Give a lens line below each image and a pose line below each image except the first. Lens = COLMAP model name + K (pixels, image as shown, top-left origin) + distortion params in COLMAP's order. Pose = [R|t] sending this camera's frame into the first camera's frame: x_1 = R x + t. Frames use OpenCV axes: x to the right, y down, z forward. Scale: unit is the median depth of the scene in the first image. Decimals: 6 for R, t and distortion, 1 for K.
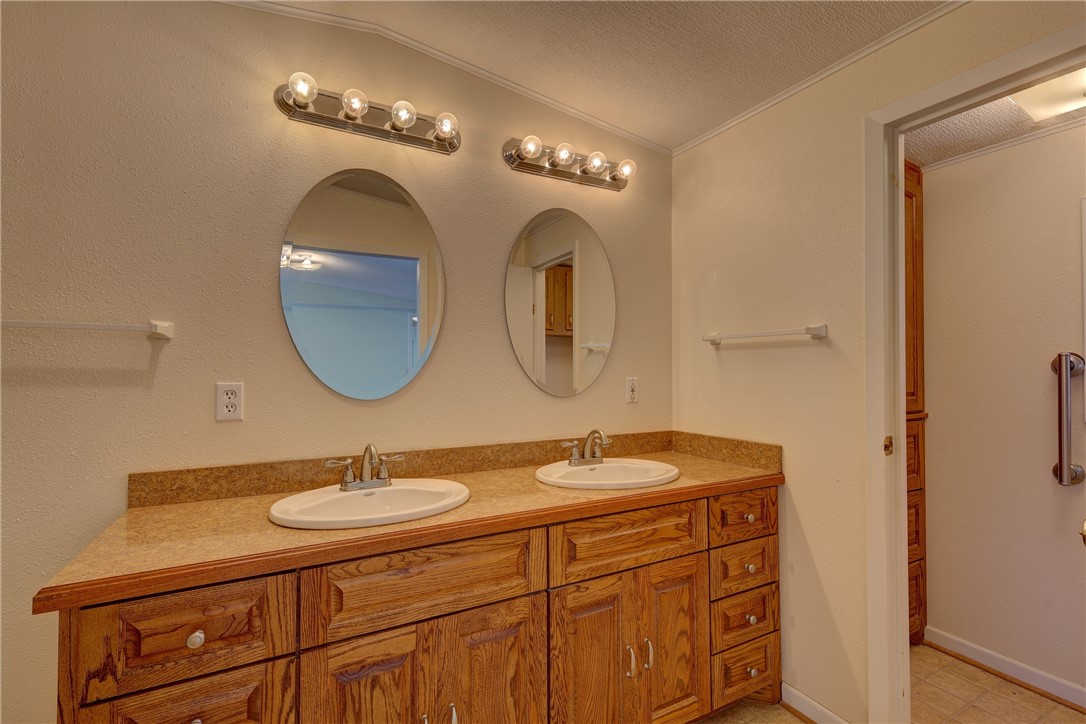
lens RADIAL K [[493.4, 0, 542.7], [0, 493.4, 360.4], [0, 0, 1]] dist [0.004709, -0.000089]
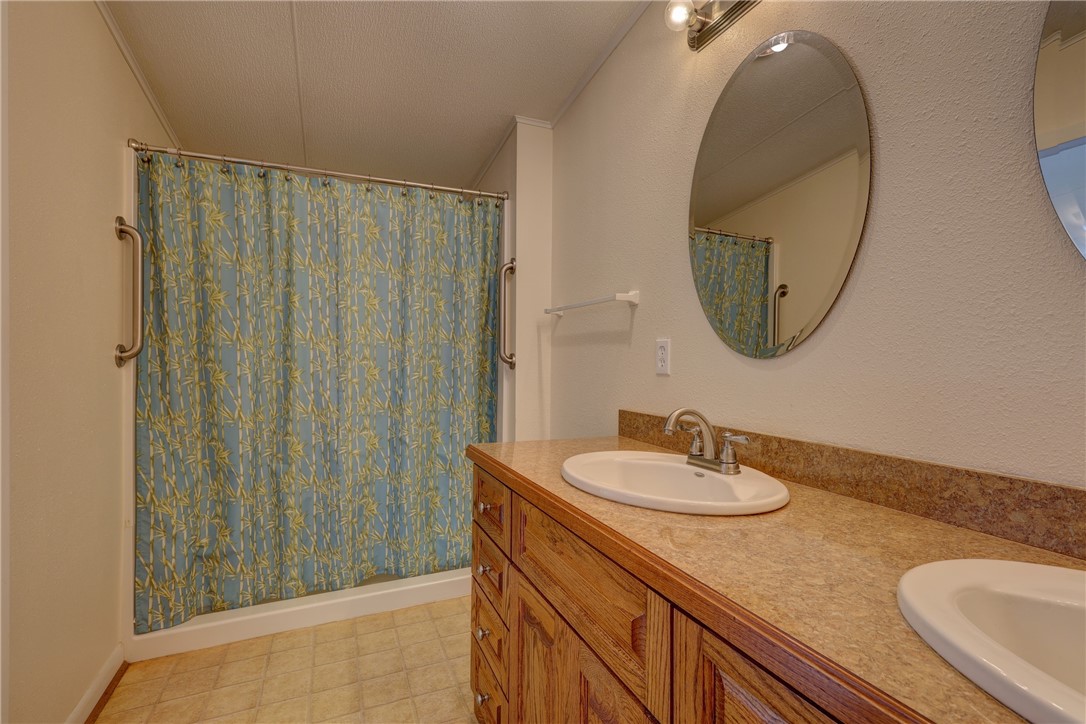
lens RADIAL K [[493.4, 0, 542.9], [0, 493.4, 364.5], [0, 0, 1]] dist [0.004709, -0.000089]
pose [[-0.096281, 0.004880, -0.995342, 0.470097], [0.005497, 0.999975, 0.004371, 0.098099], [0.995339, -0.005050, -0.096305, 0.881213]]
